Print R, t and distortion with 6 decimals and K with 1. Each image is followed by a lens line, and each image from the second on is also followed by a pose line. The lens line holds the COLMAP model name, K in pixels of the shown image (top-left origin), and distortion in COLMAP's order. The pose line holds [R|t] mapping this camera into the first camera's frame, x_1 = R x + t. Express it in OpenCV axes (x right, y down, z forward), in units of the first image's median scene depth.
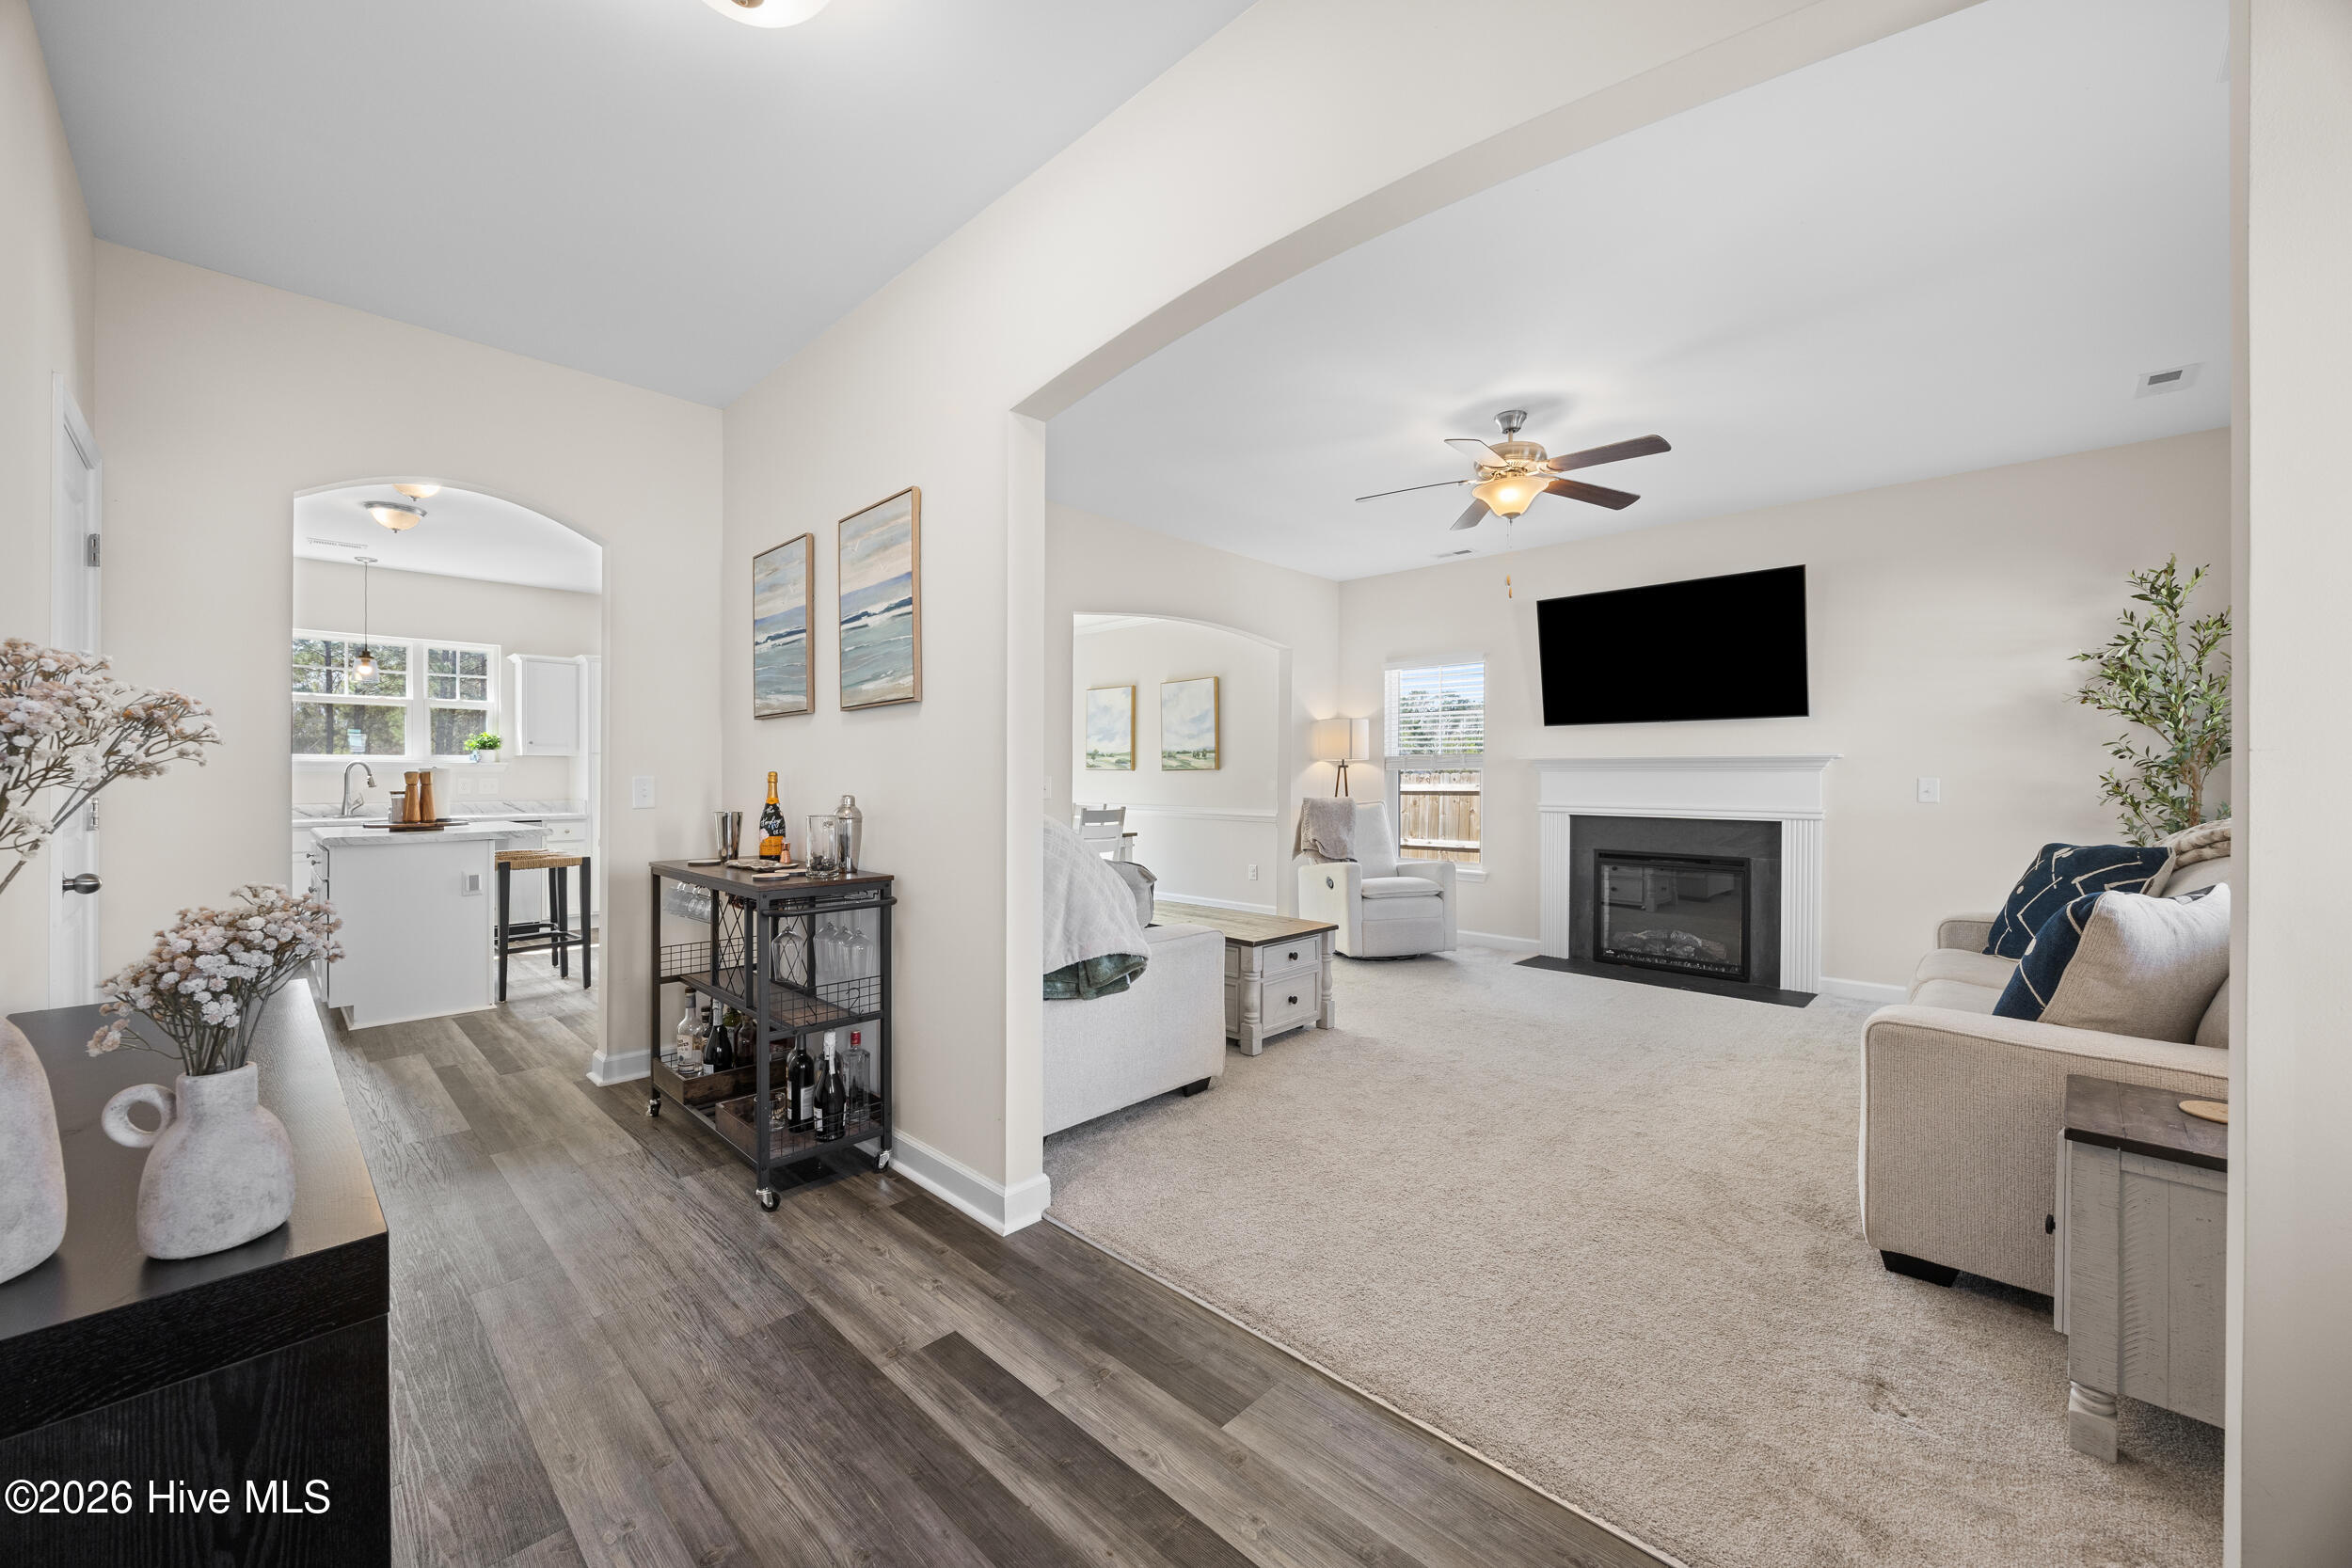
lens RADIAL K [[895.0, 0, 1160.0], [0, 895.0, 775.5], [0, 0, 1]] dist [-0.004592, 0.000113]
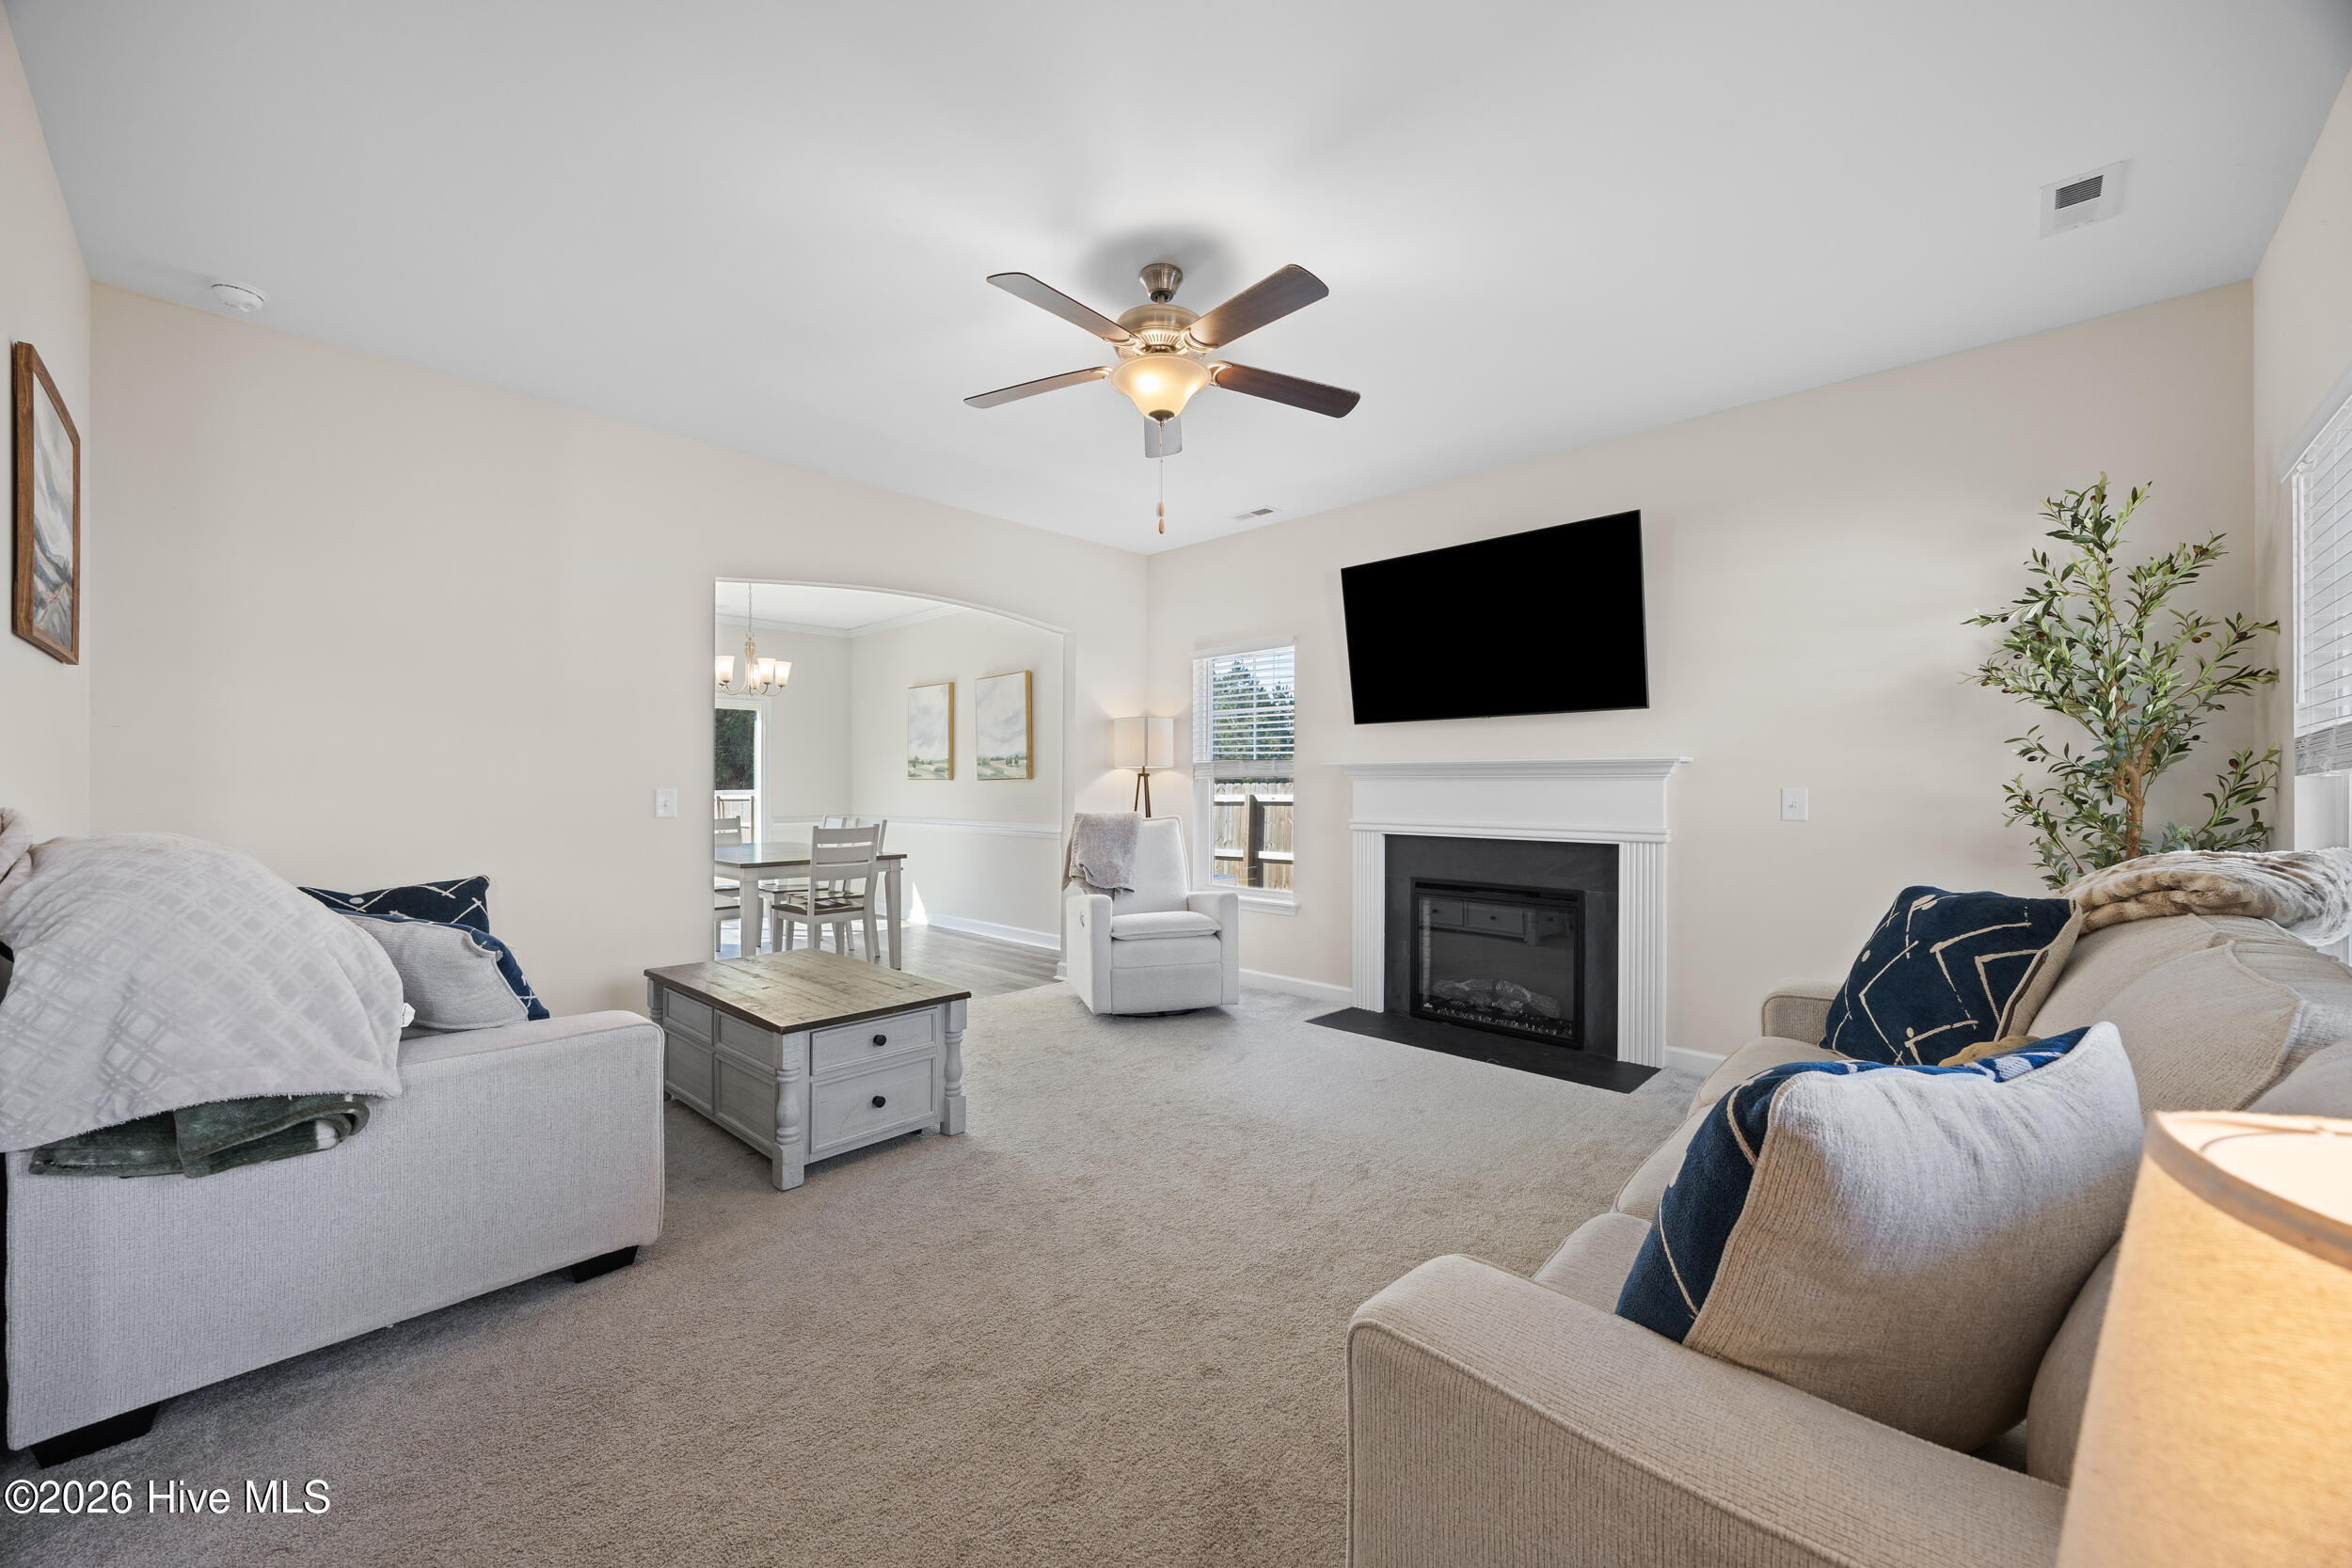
lens RADIAL K [[895.0, 0, 1161.4], [0, 895.0, 784.4], [0, 0, 1]] dist [-0.004592, 0.000113]
pose [[0.999979, -0.002324, 0.005992, 0.316975], [0.002326, 0.999997, -0.000232, -0.001495], [-0.005992, 0.000246, 0.999982, 0.244052]]
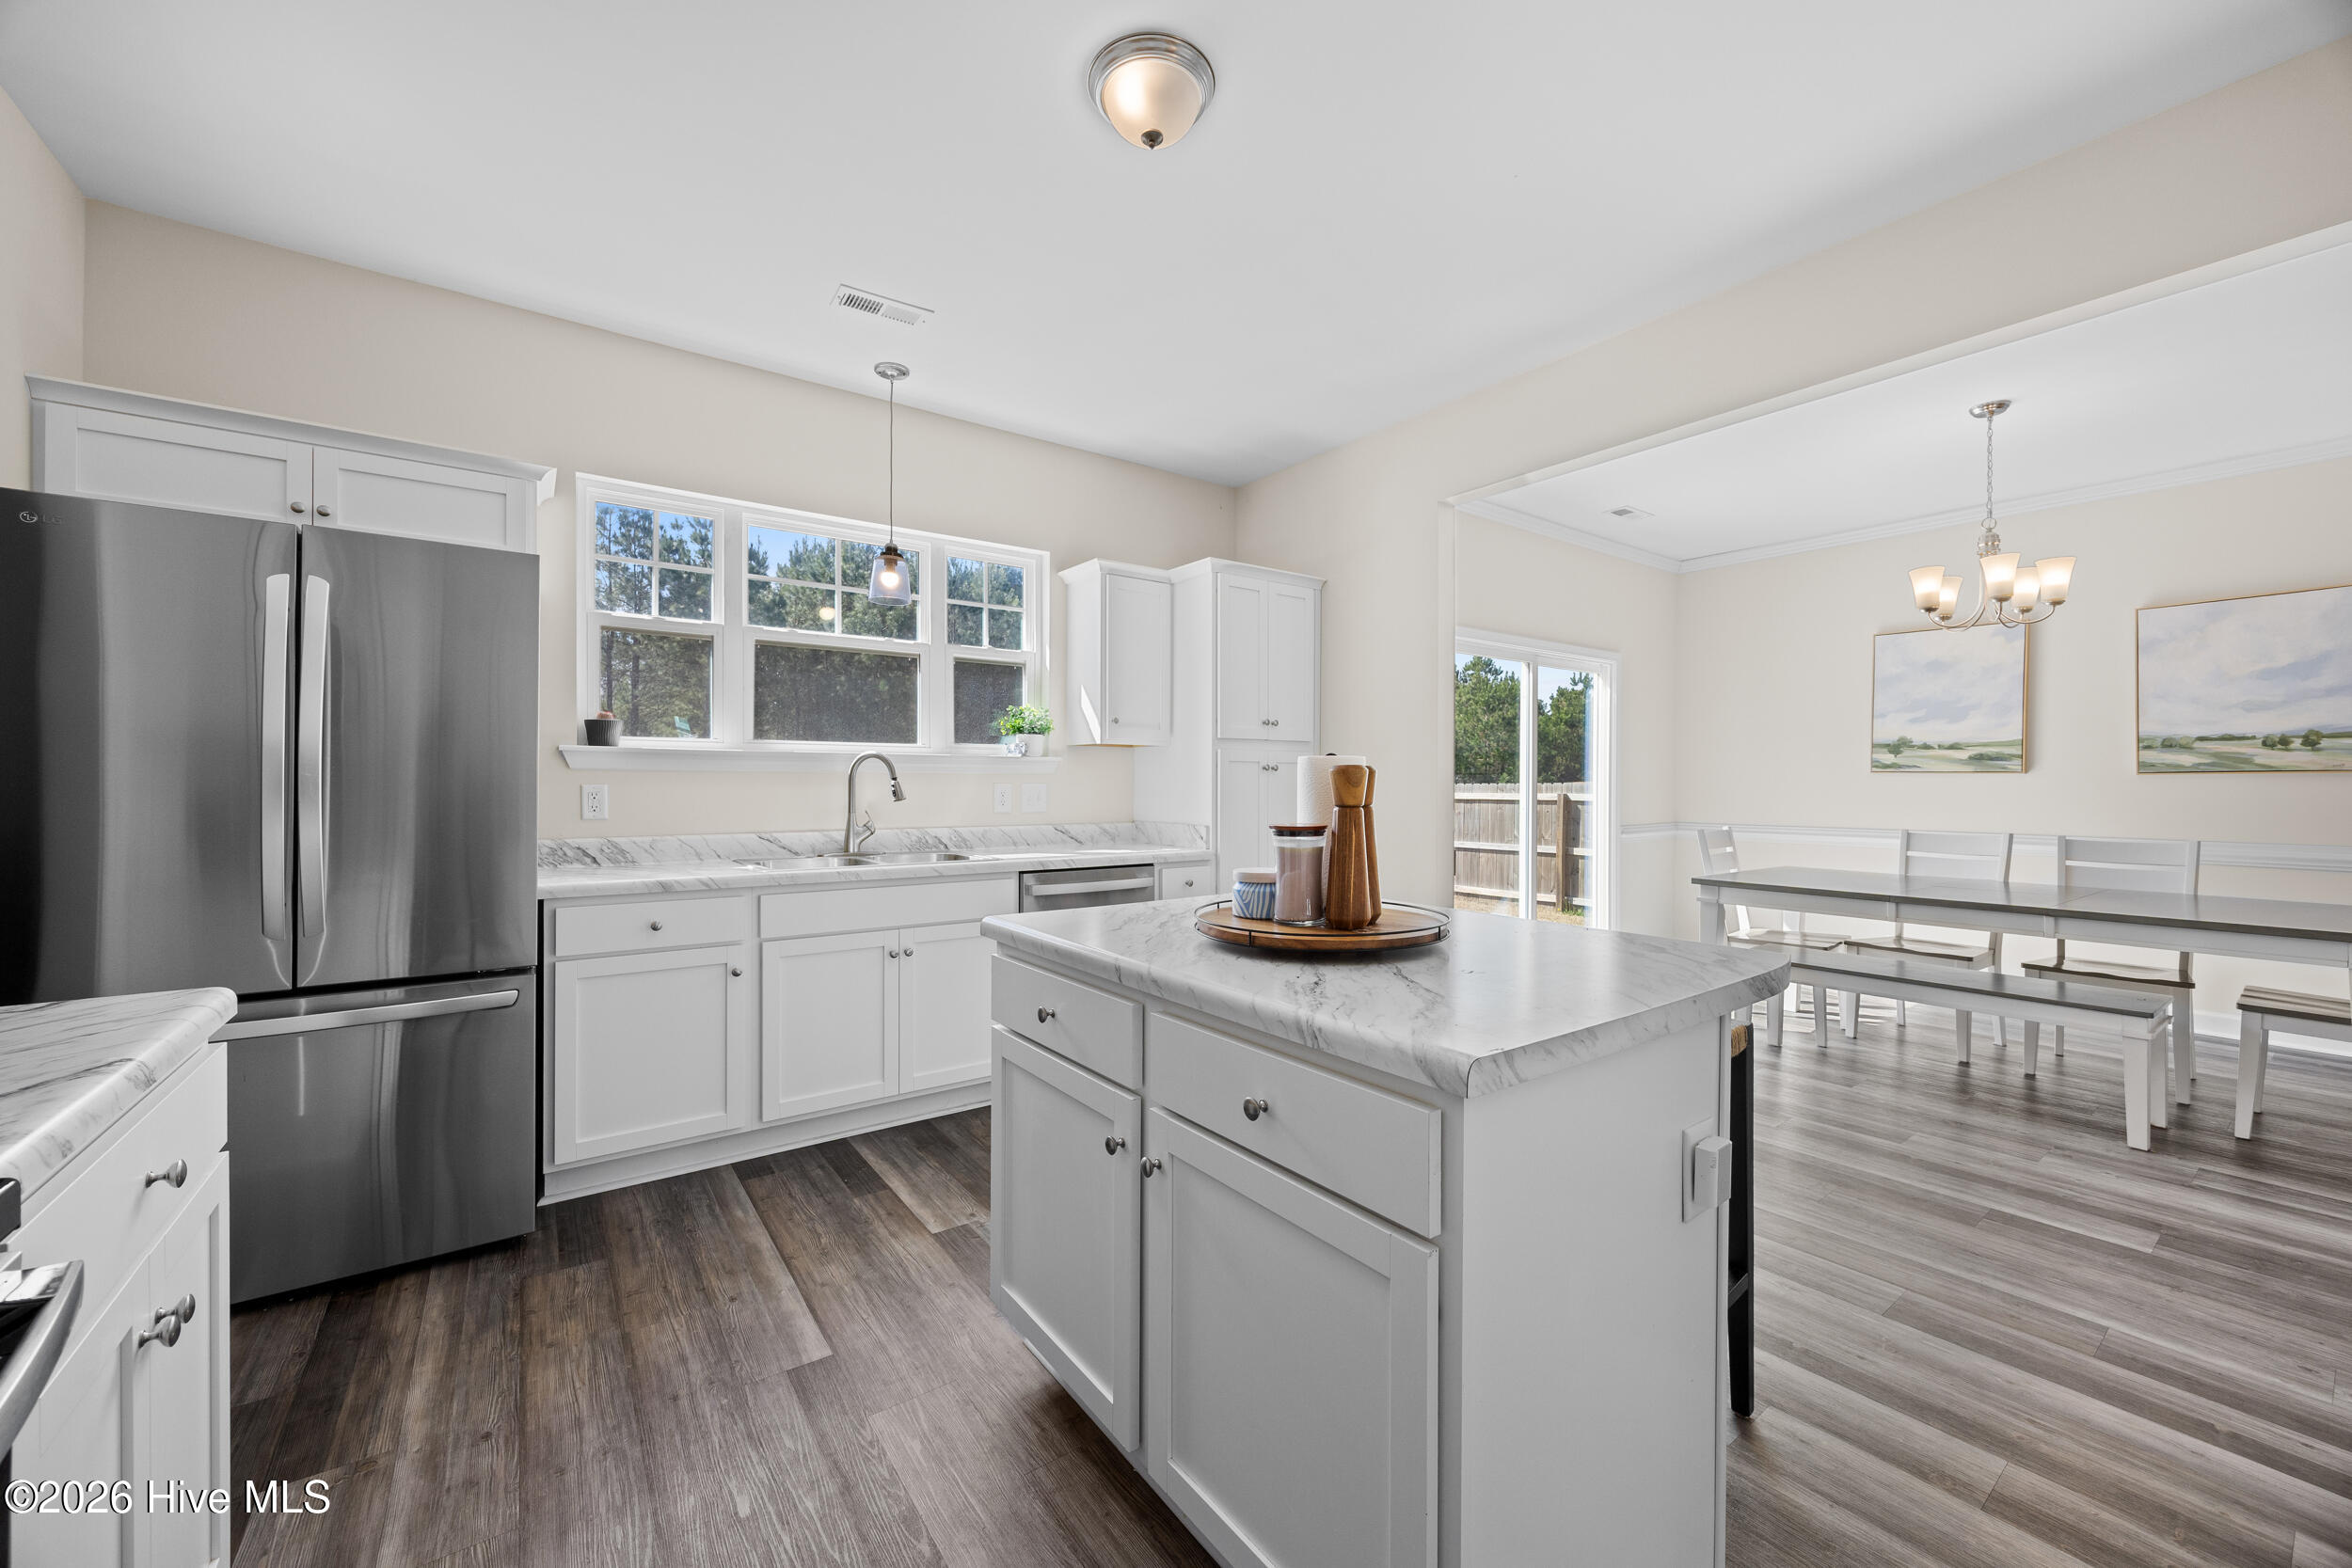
lens RADIAL K [[895.0, 0, 1159.0], [0, 895.0, 781.2], [0, 0, 1]] dist [-0.004592, 0.000113]
pose [[0.982912, 0.002723, -0.184056, -0.851552], [-0.002672, 0.999996, 0.000527, 0.000791], [0.184056, -0.000027, 0.982916, 0.679697]]
